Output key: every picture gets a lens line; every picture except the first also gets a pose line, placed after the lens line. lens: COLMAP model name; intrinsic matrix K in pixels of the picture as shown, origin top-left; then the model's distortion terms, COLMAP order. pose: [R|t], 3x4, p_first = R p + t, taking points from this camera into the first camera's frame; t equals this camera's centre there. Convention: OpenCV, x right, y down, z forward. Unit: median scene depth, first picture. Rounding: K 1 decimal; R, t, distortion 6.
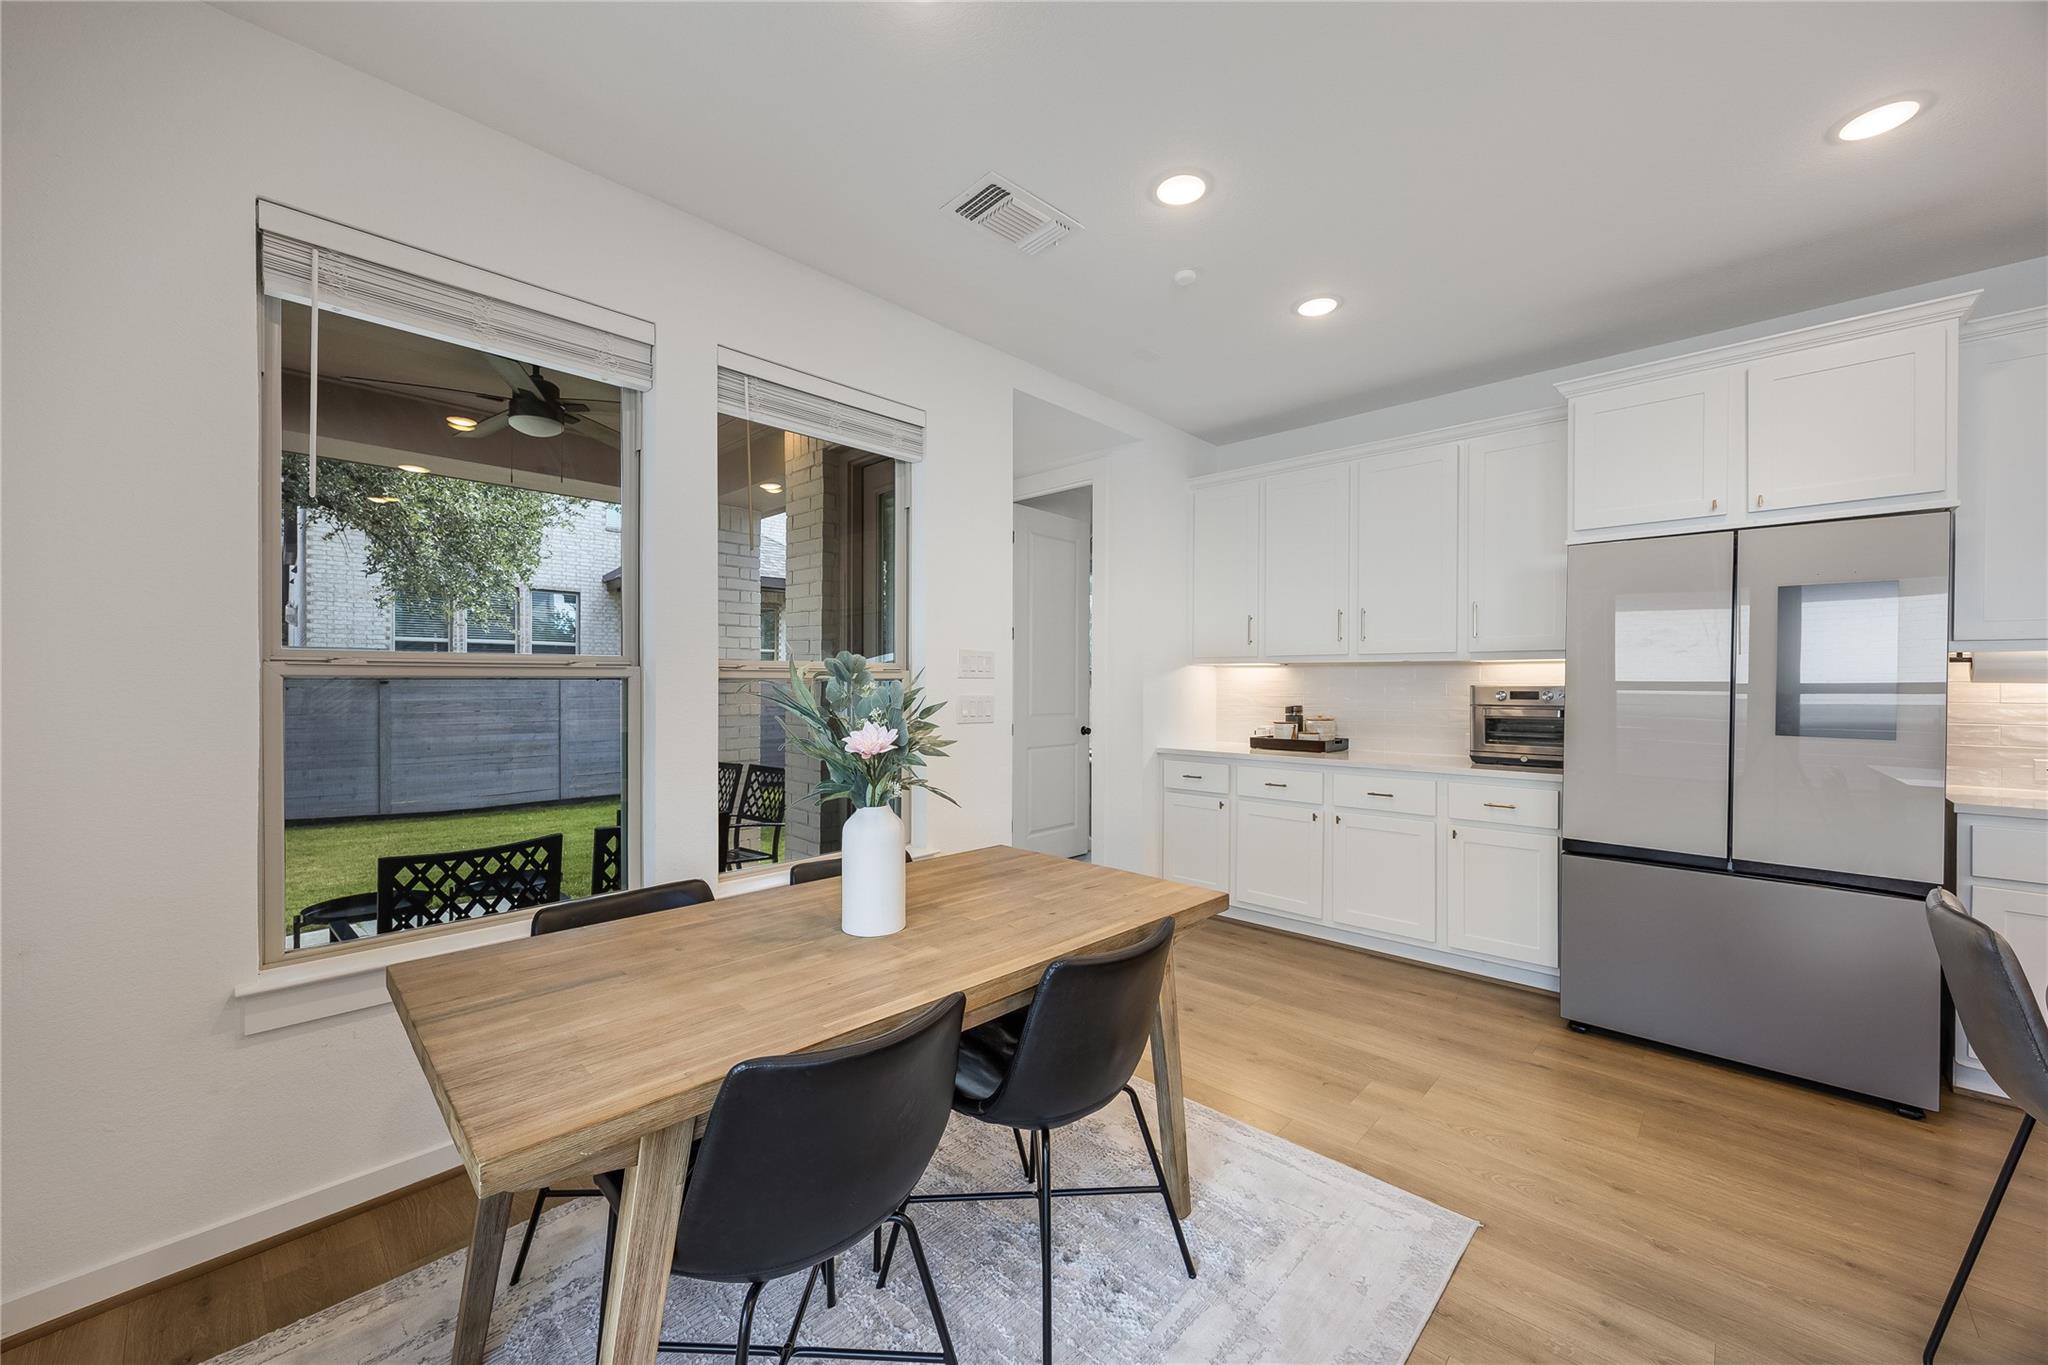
lens RADIAL K [[774.7, 0, 1024.0], [0, 774.7, 682.5], [0, 0, 1]] dist [-0.009878, 0.000360]
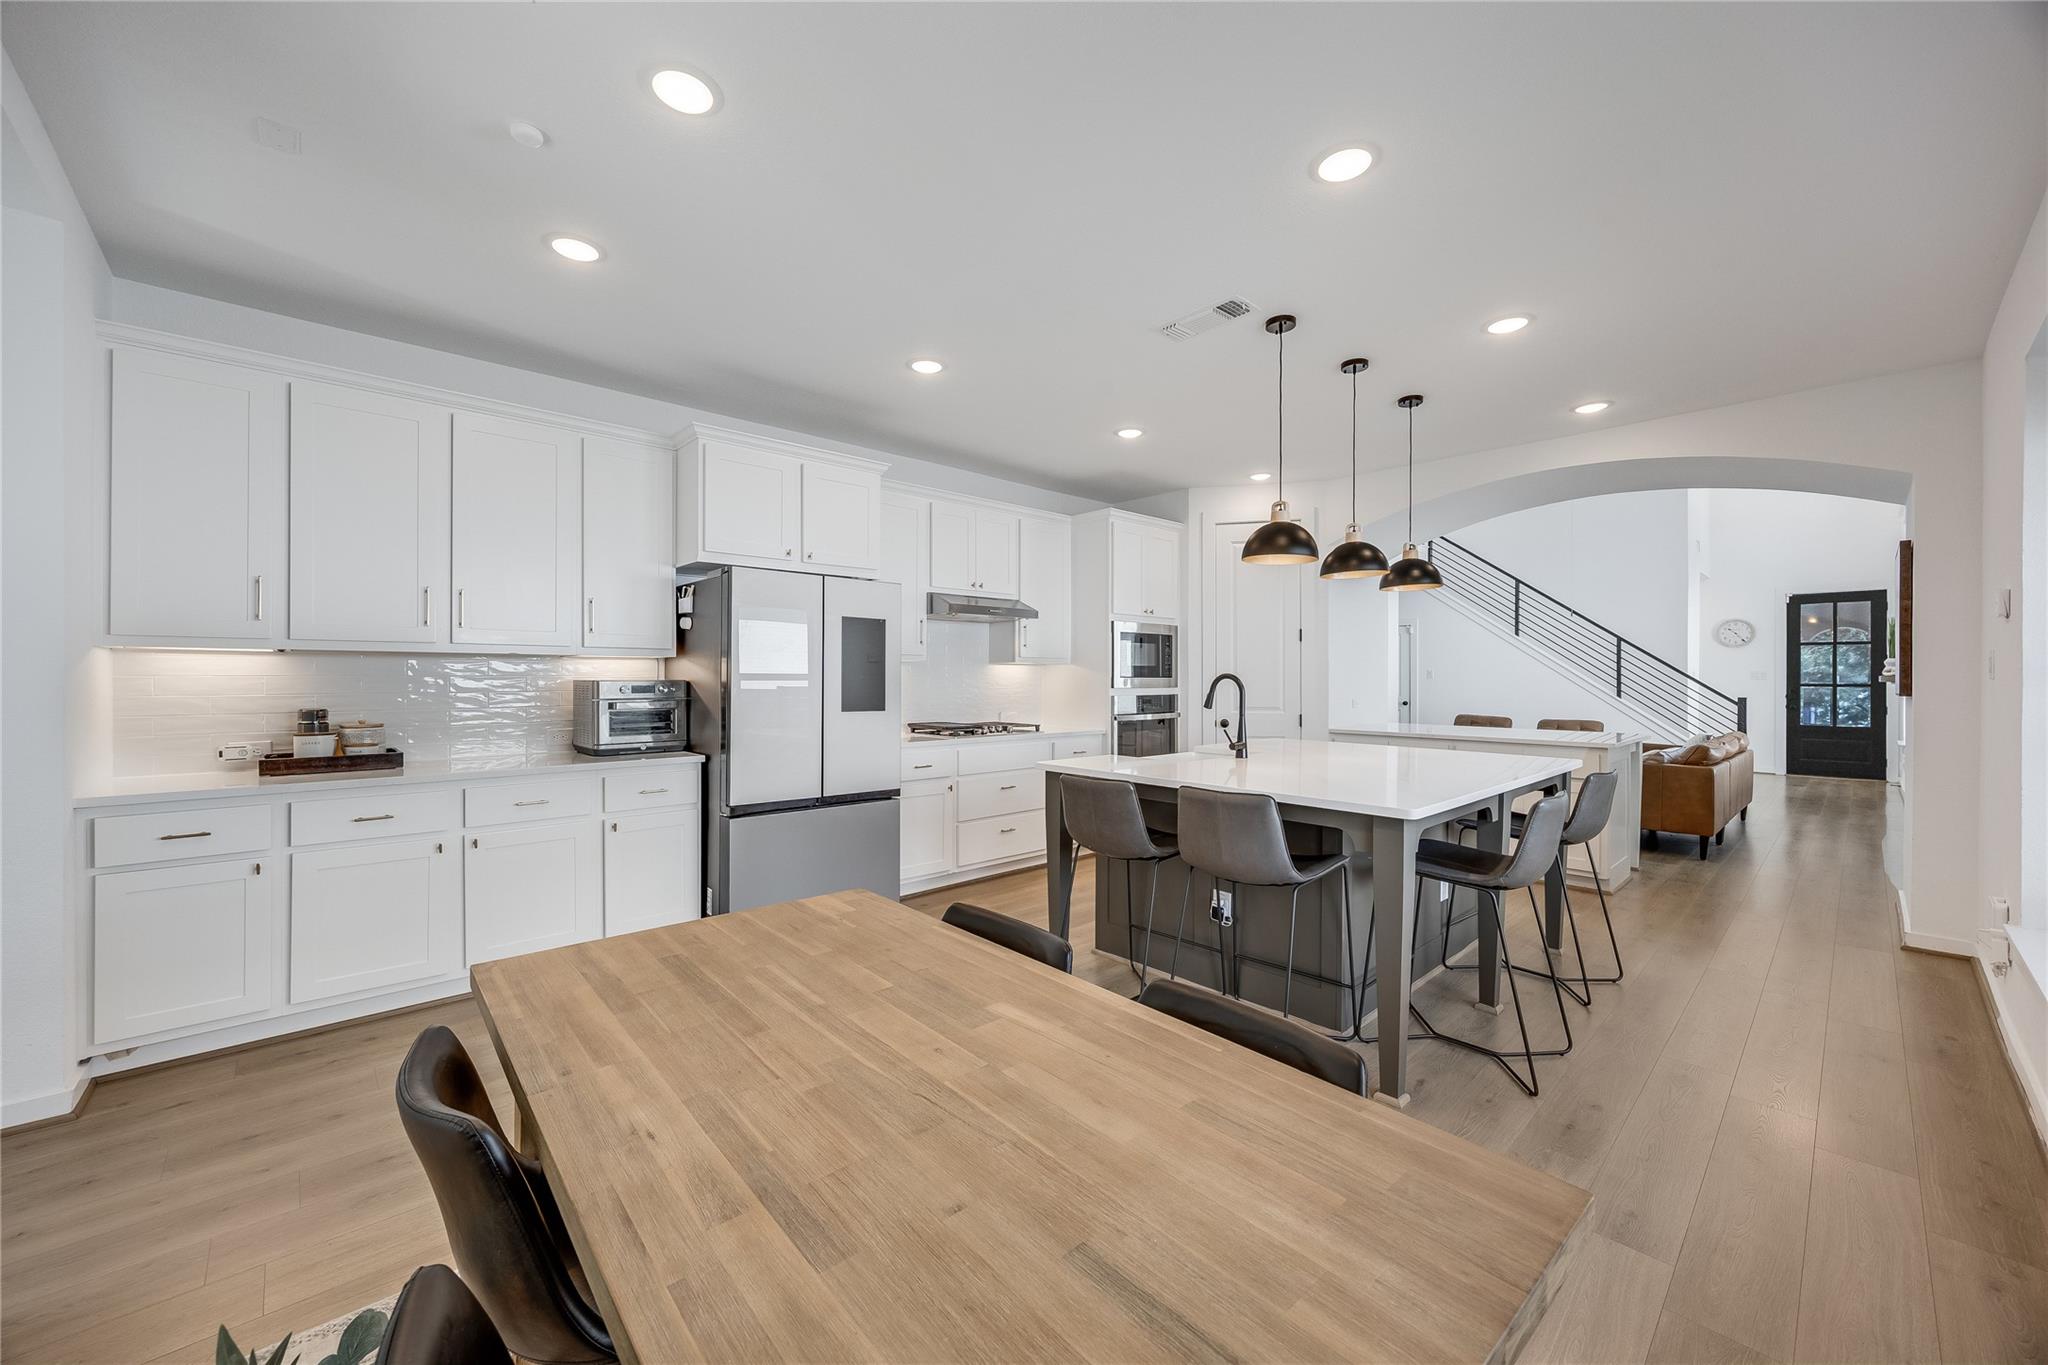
lens RADIAL K [[772.0, 0, 1023.9], [0, 772.0, 674.9], [0, 0, 1]] dist [-0.003849, -0.000534]
pose [[0.067025, -0.002355, 0.997748, -0.538302], [-0.002055, 0.999995, 0.002499, -0.010318], [-0.997749, -0.002218, 0.067020, 0.514504]]
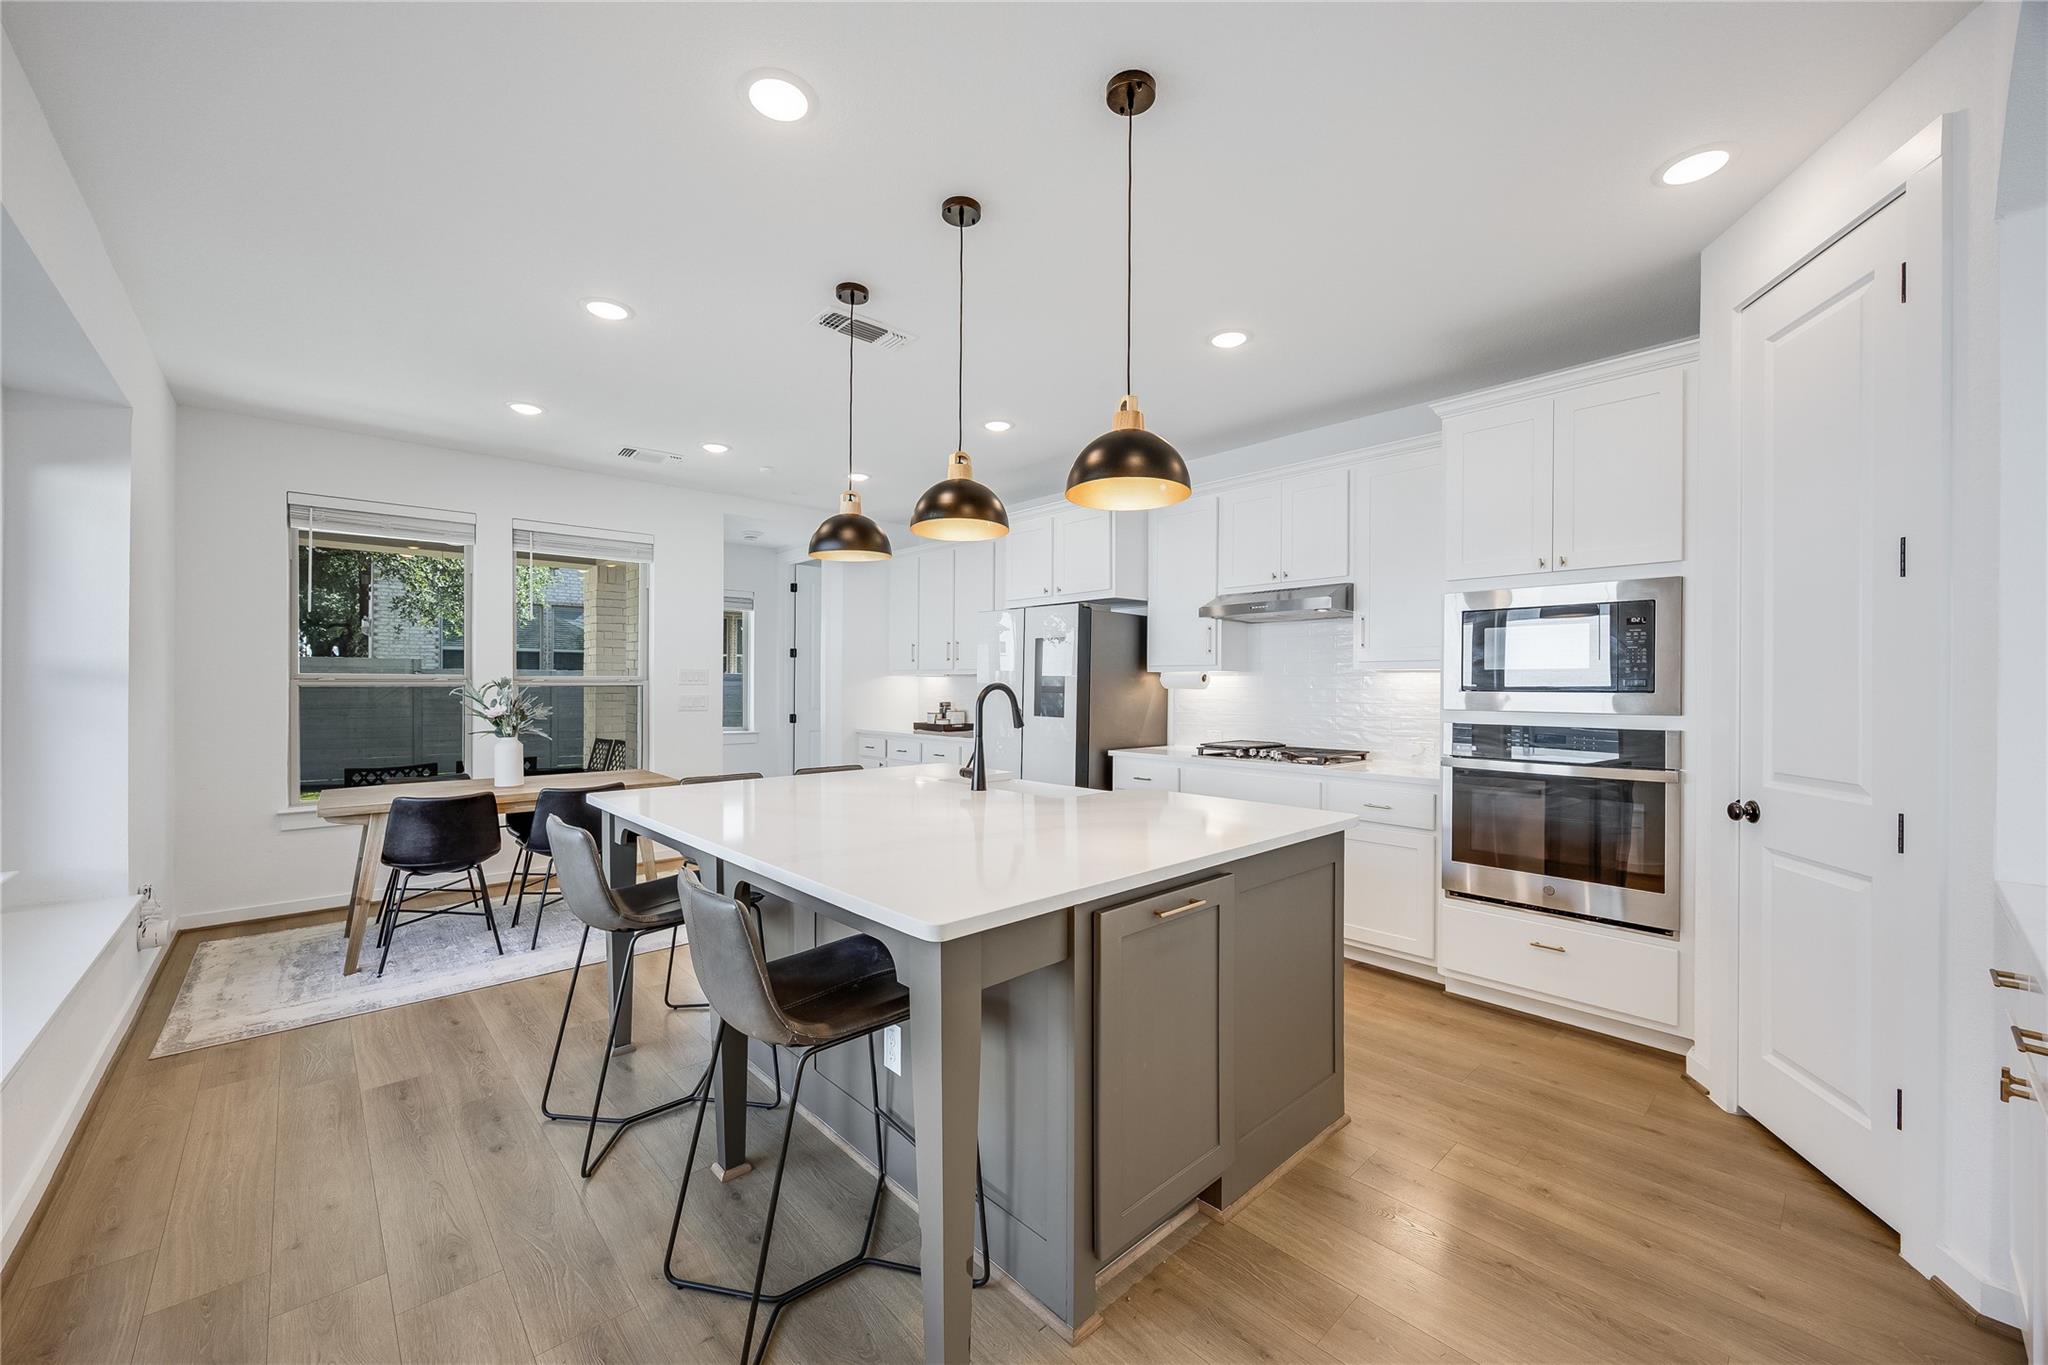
lens RADIAL K [[774.7, 0, 1024.0], [0, 774.7, 682.5], [0, 0, 1]] dist [-0.009878, 0.000360]
pose [[0.998259, -0.000421, -0.058974, 1.132631], [0.000213, 0.999994, -0.003538, -0.007705], [0.058976, 0.003519, 0.998253, -0.993139]]
